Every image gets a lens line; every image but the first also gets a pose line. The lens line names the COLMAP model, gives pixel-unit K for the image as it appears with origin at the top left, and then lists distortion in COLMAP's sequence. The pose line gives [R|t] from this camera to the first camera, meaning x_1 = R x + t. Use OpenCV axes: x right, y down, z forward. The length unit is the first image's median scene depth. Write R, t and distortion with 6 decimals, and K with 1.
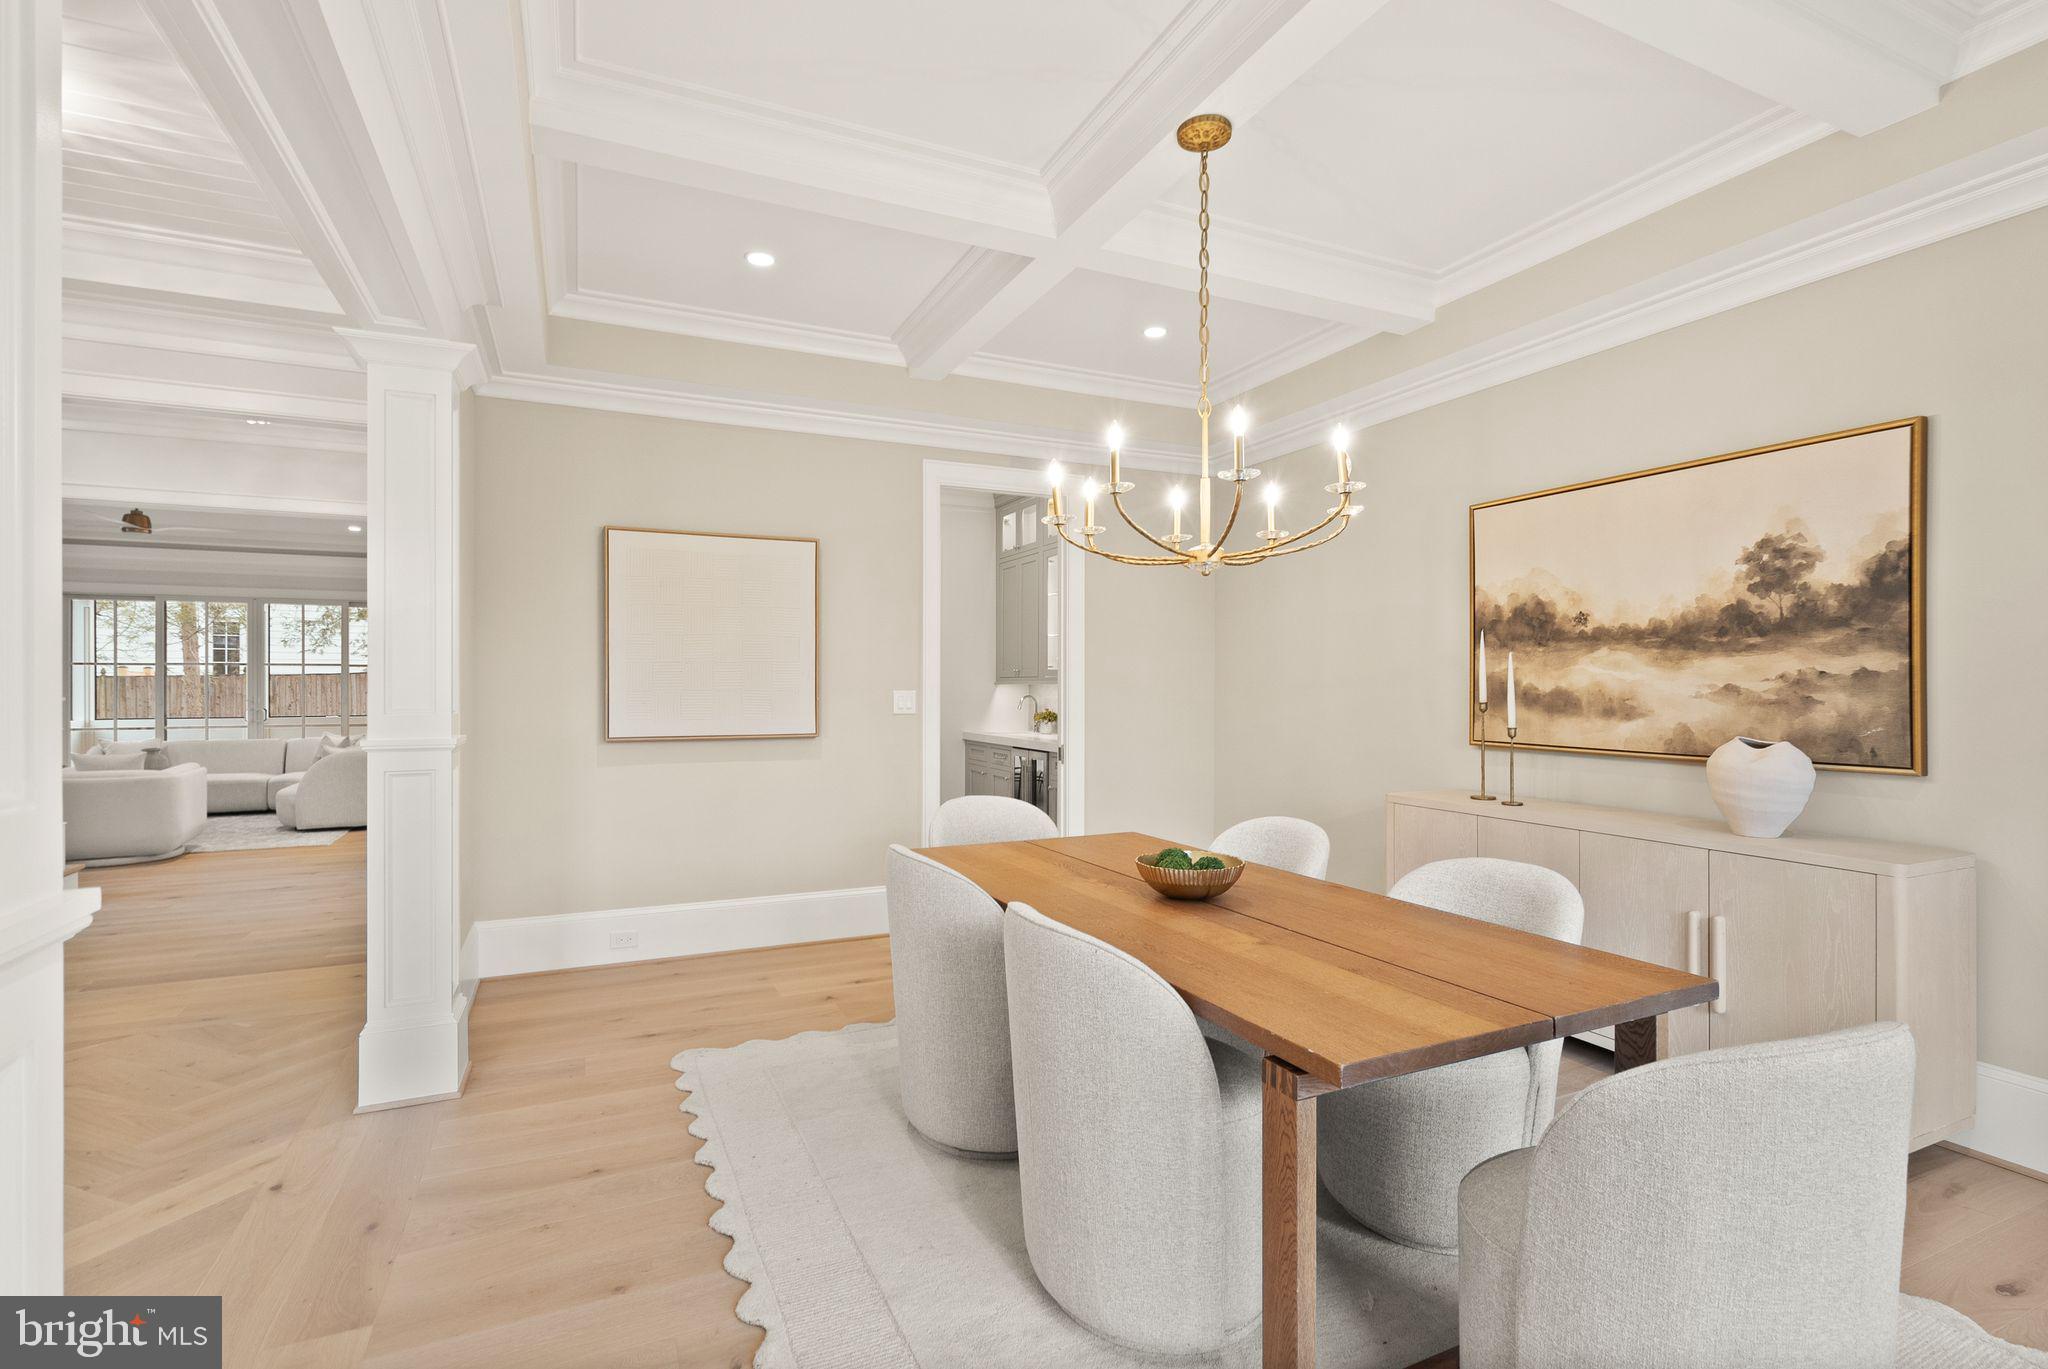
lens RADIAL K [[952.1, 0, 1024.3], [0, 952.1, 681.6], [0, 0, 1]] dist [-0.002128, 0.000648]
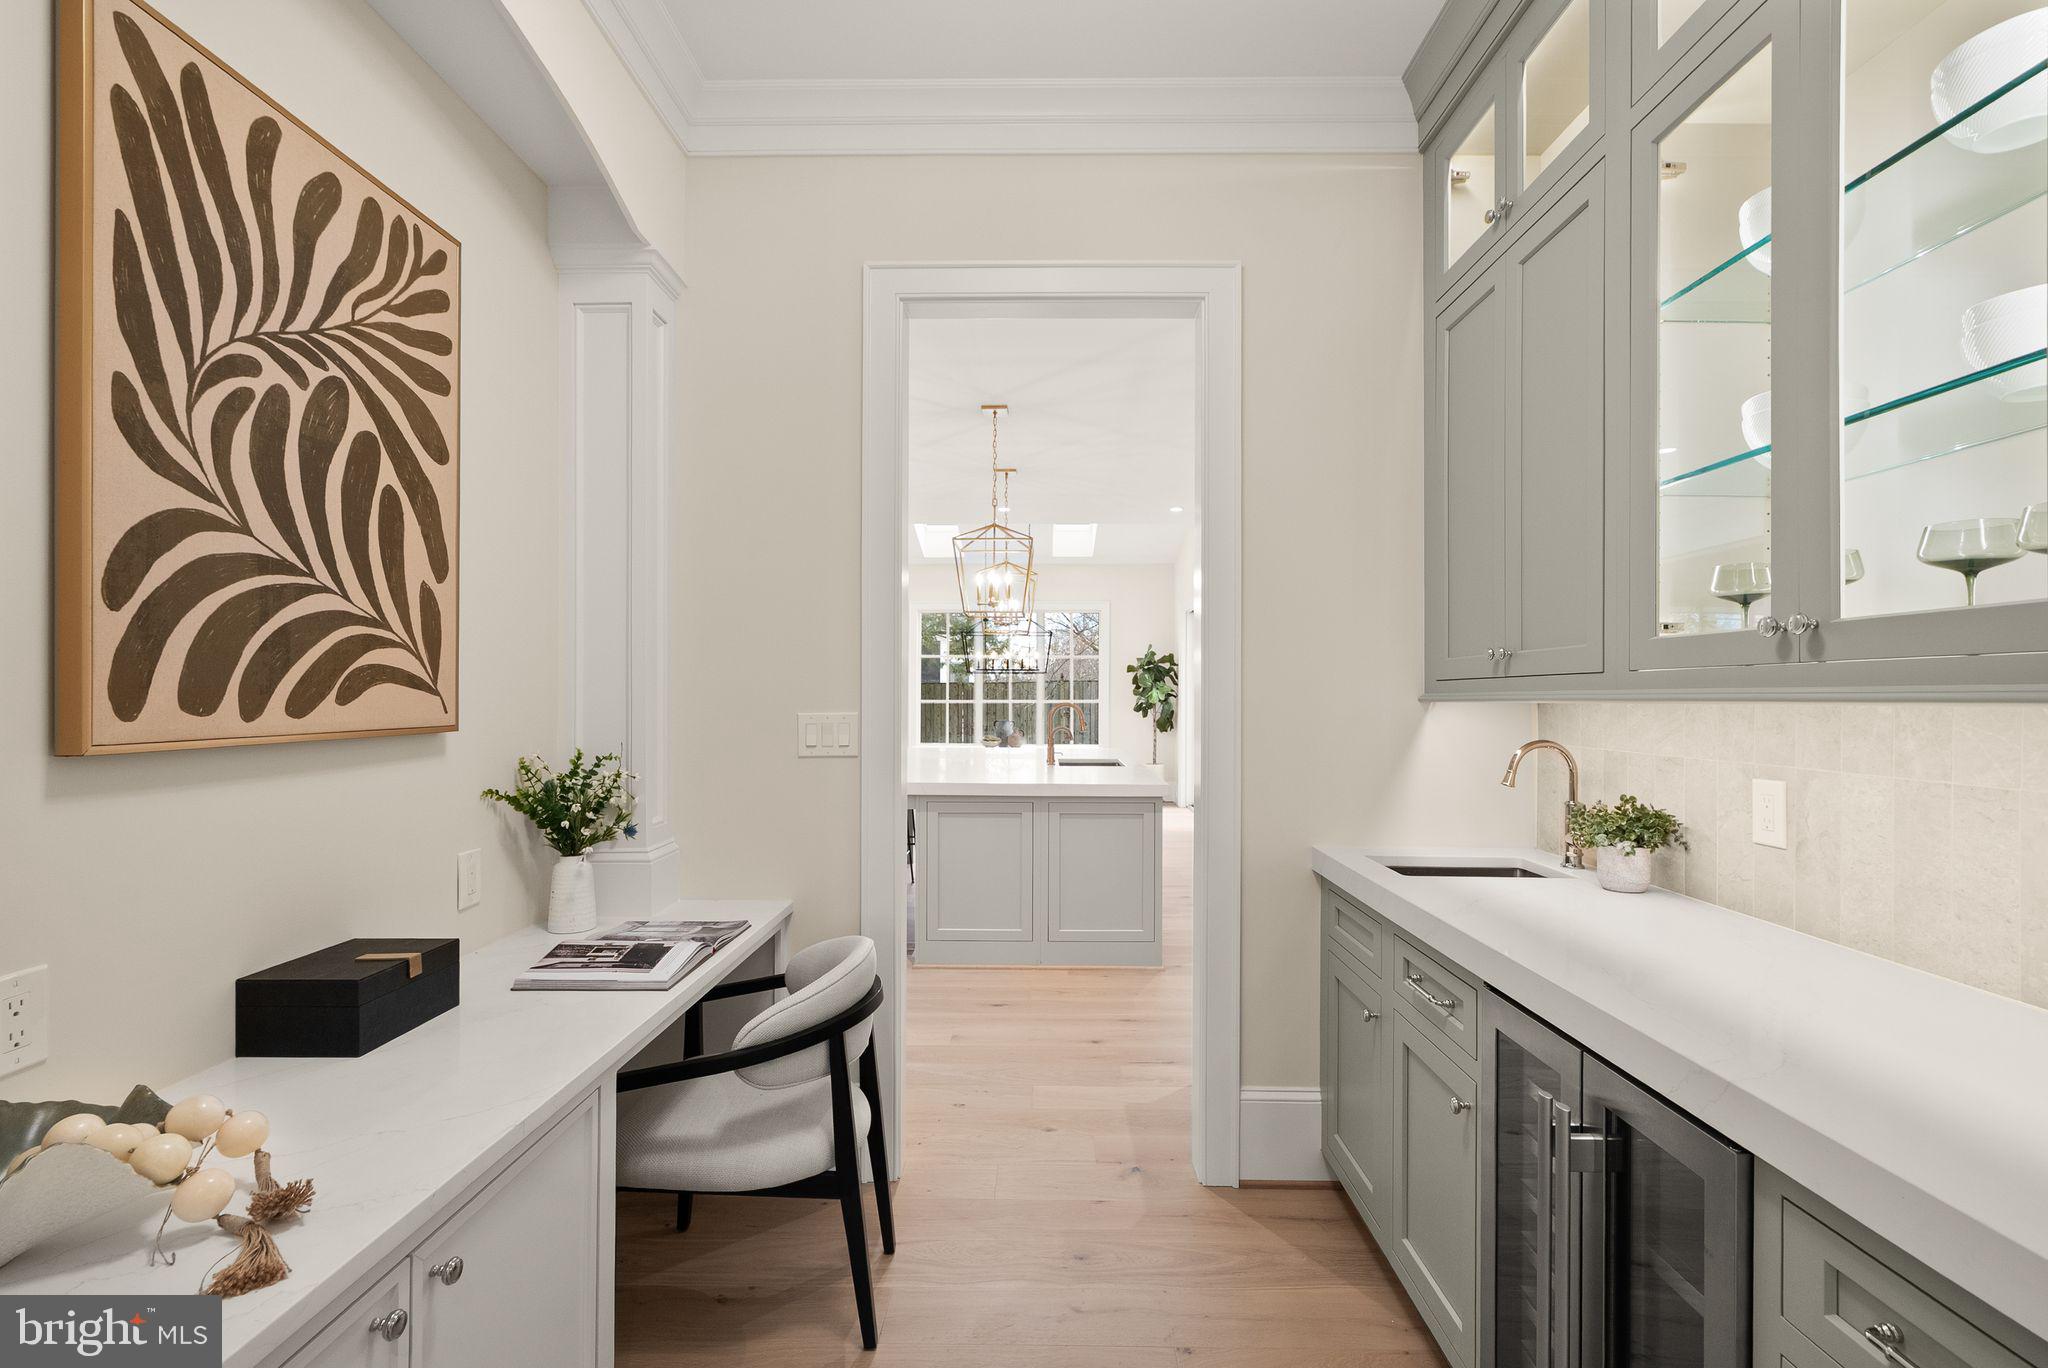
lens RADIAL K [[952.1, 0, 1020.5], [0, 952.1, 692.8], [0, 0, 1]] dist [-0.002128, 0.000648]
pose [[0.898066, 0.002350, -0.439854, -0.011266], [-0.005039, 0.999975, -0.004947, 0.002124], [0.439831, 0.006659, 0.898056, 0.681714]]
